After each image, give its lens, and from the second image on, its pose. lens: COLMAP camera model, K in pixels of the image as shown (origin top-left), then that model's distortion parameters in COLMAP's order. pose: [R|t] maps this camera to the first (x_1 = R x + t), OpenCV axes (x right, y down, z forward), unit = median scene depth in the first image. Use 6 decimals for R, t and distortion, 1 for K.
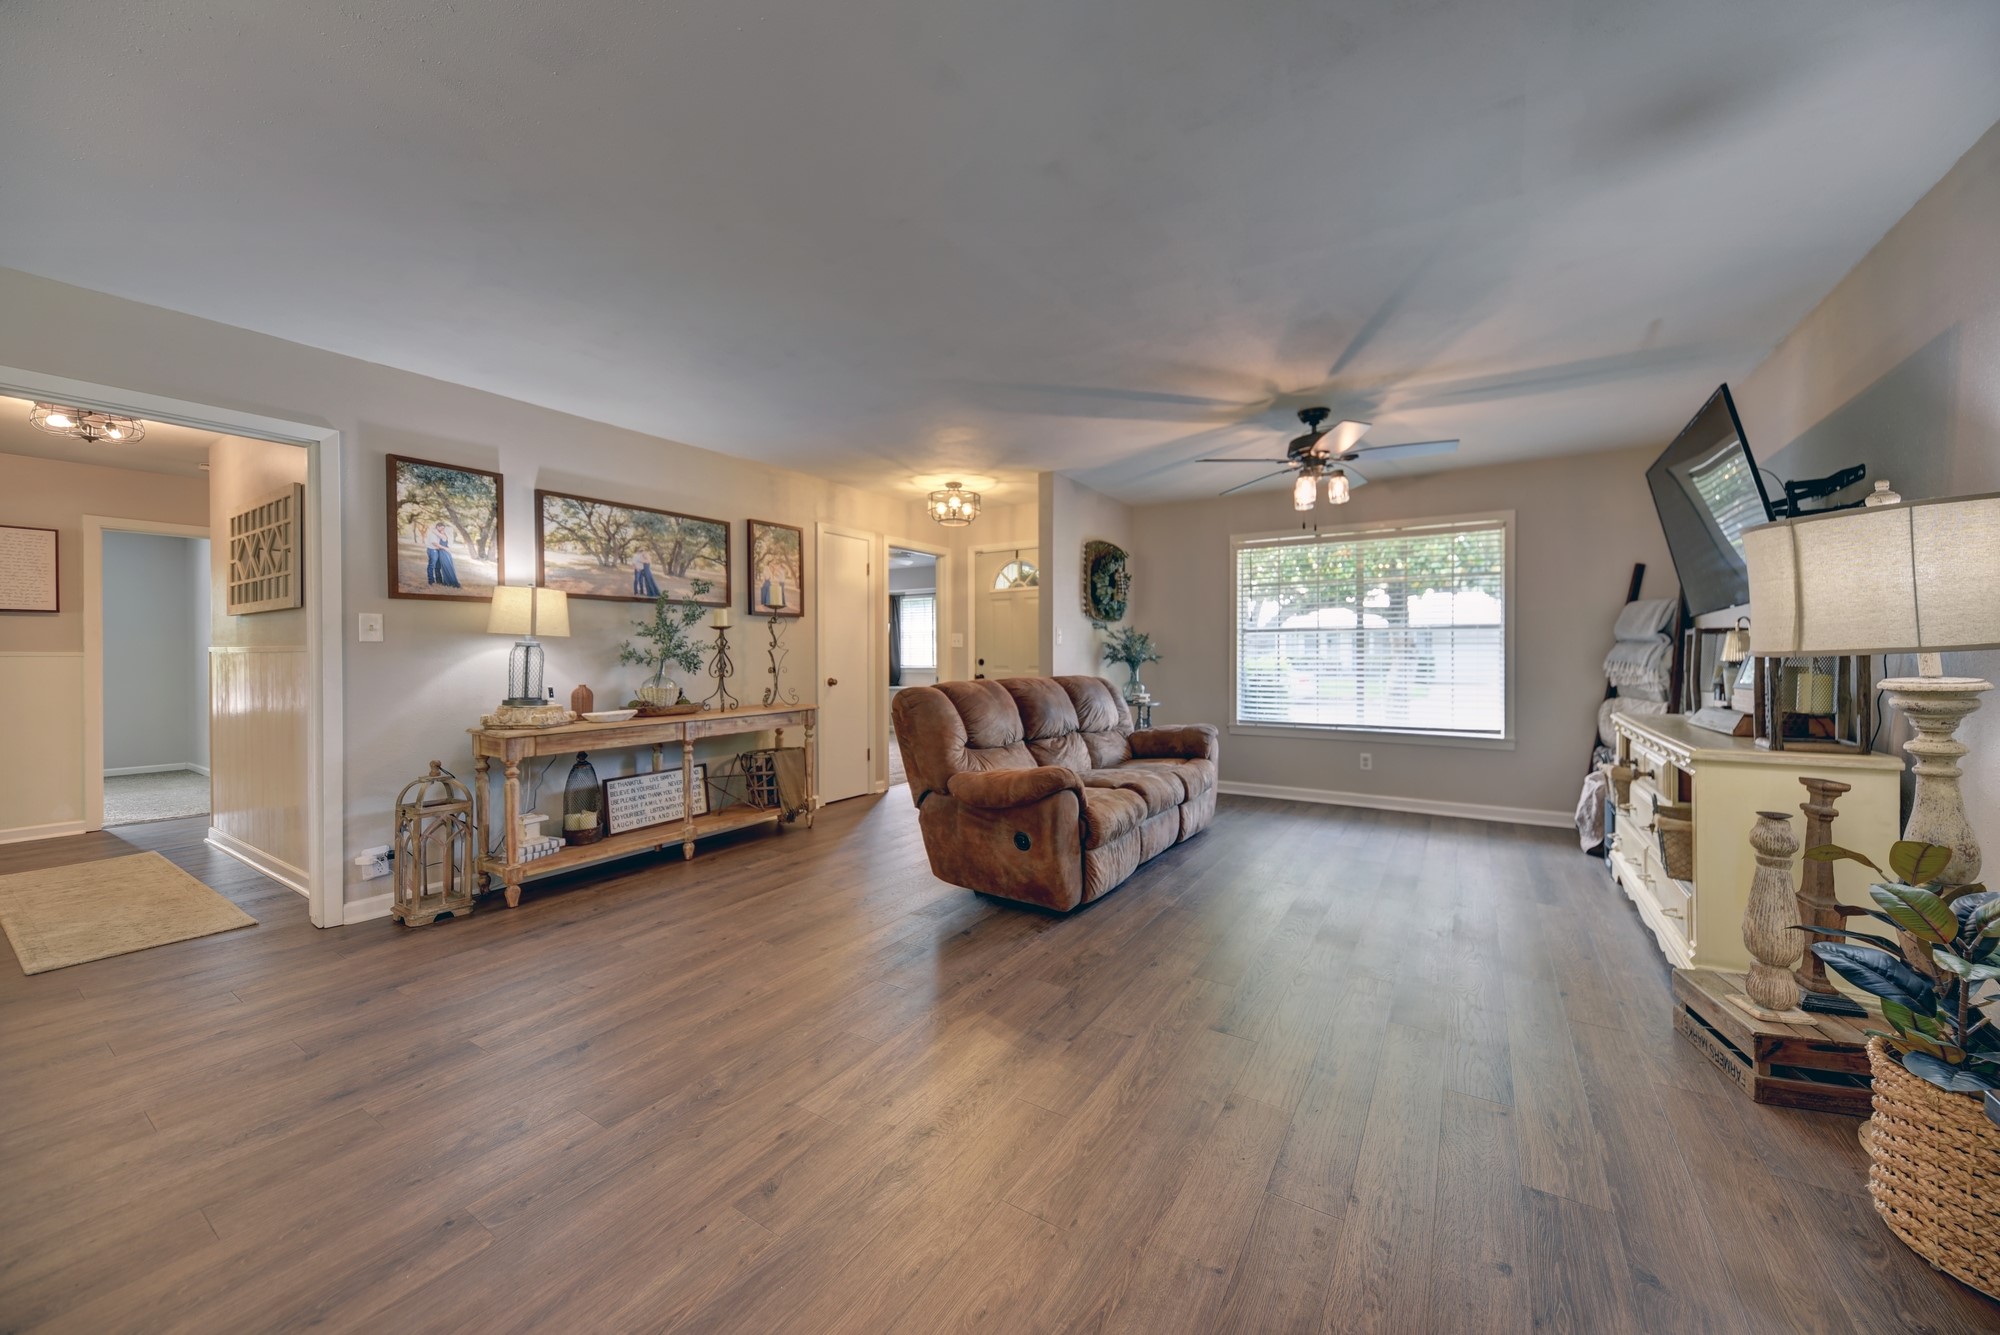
lens RADIAL K [[707.4, 0, 1044.5], [0, 707.4, 657.4], [0, 0, 1]] dist [-0.001508, -0.001176]
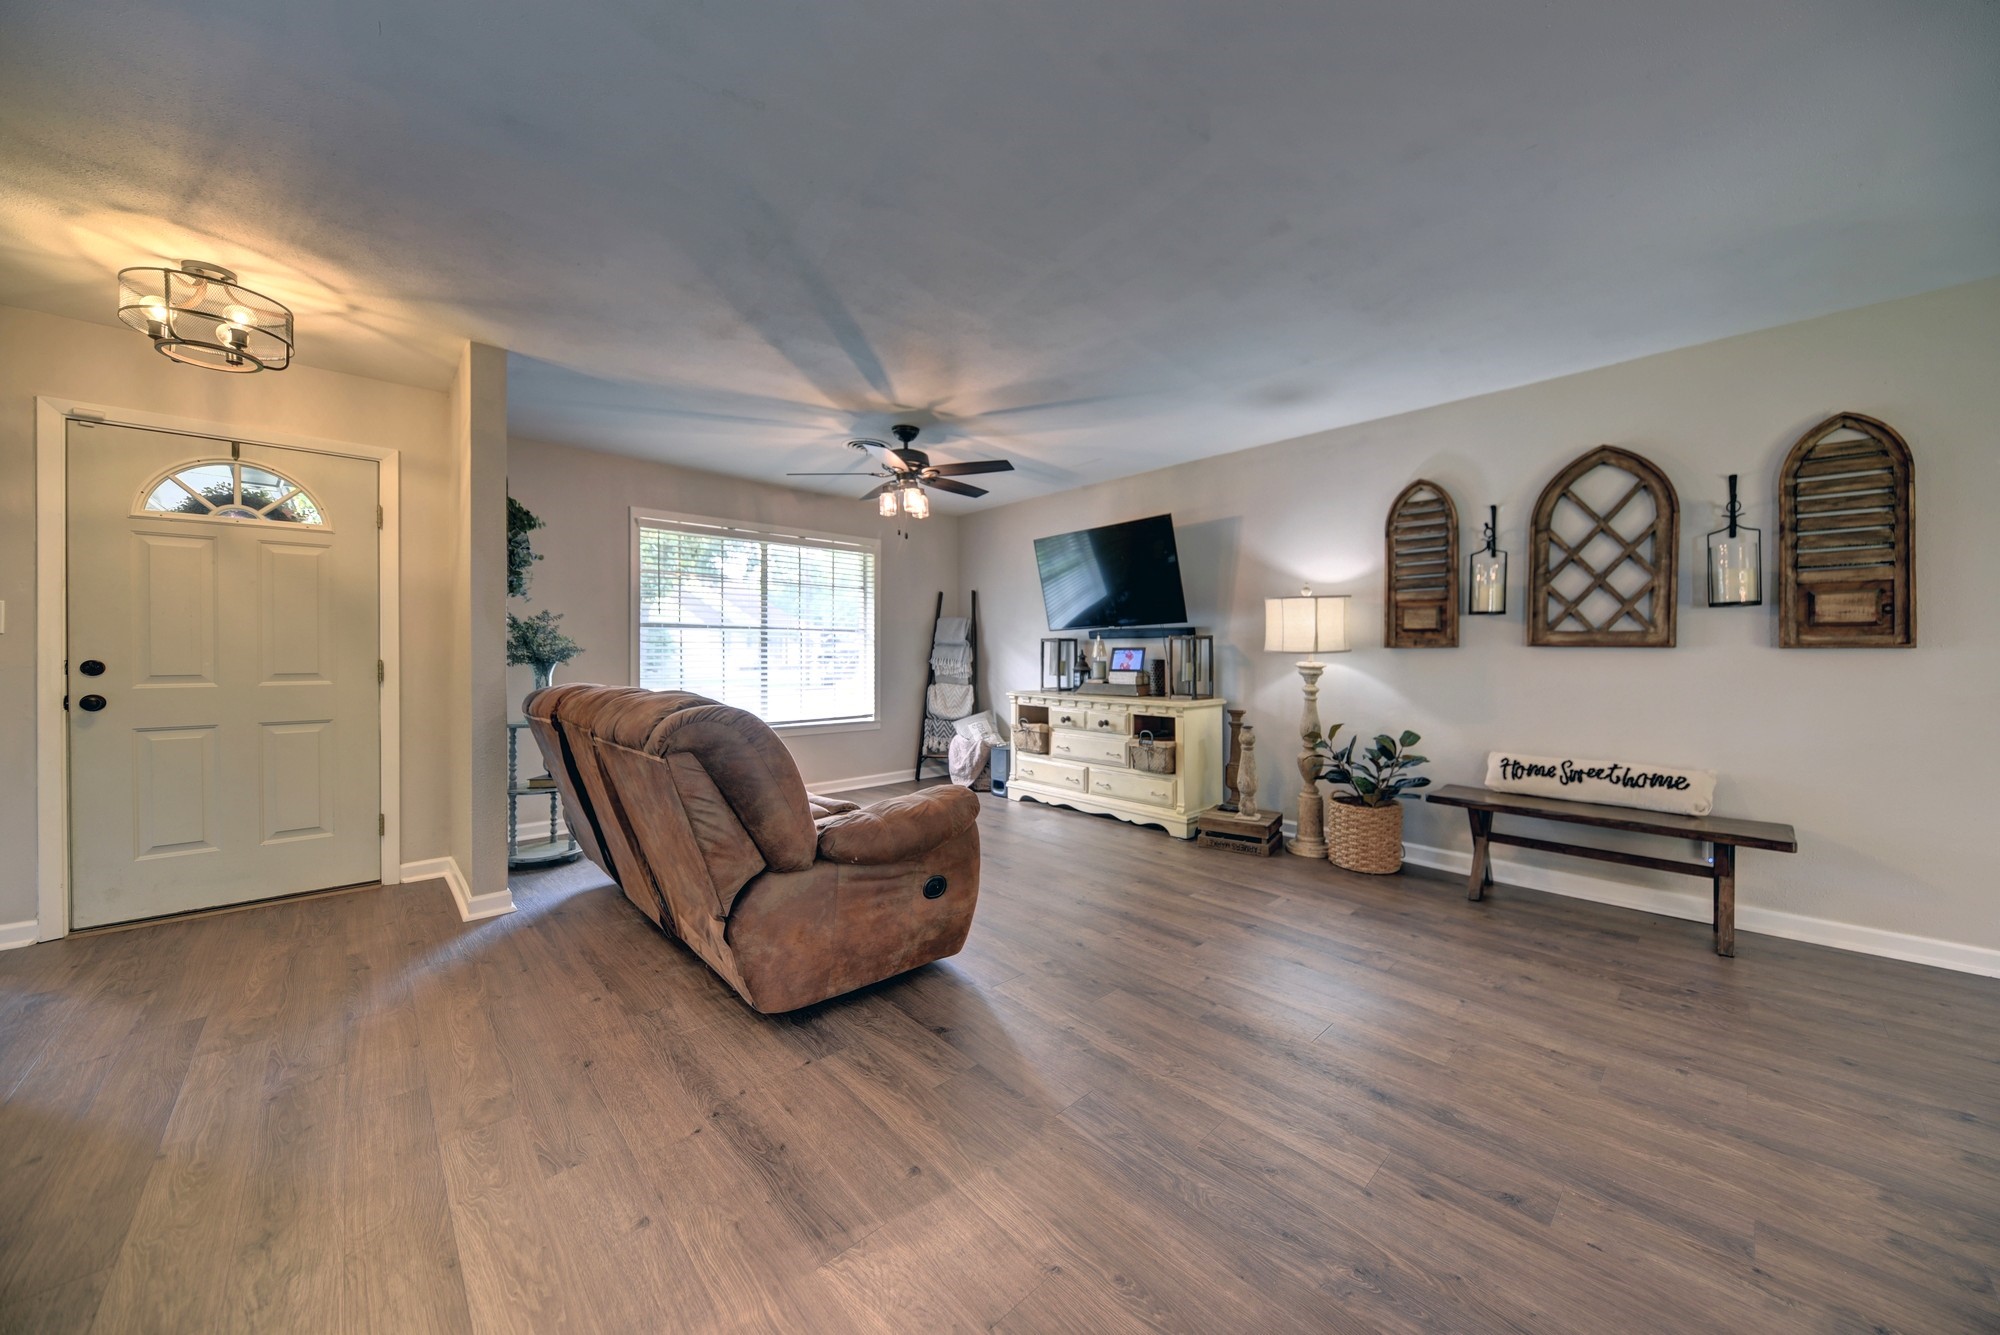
lens RADIAL K [[688.4, 0, 1010.5], [0, 688.4, 658.0], [0, 0, 1]] dist [-0.004829, -0.000698]
pose [[0.266201, -0.003197, 0.963912, -0.556770], [0.001313, 0.999995, 0.002954, 0.000622], [-0.963917, 0.000479, 0.266204, 0.530992]]
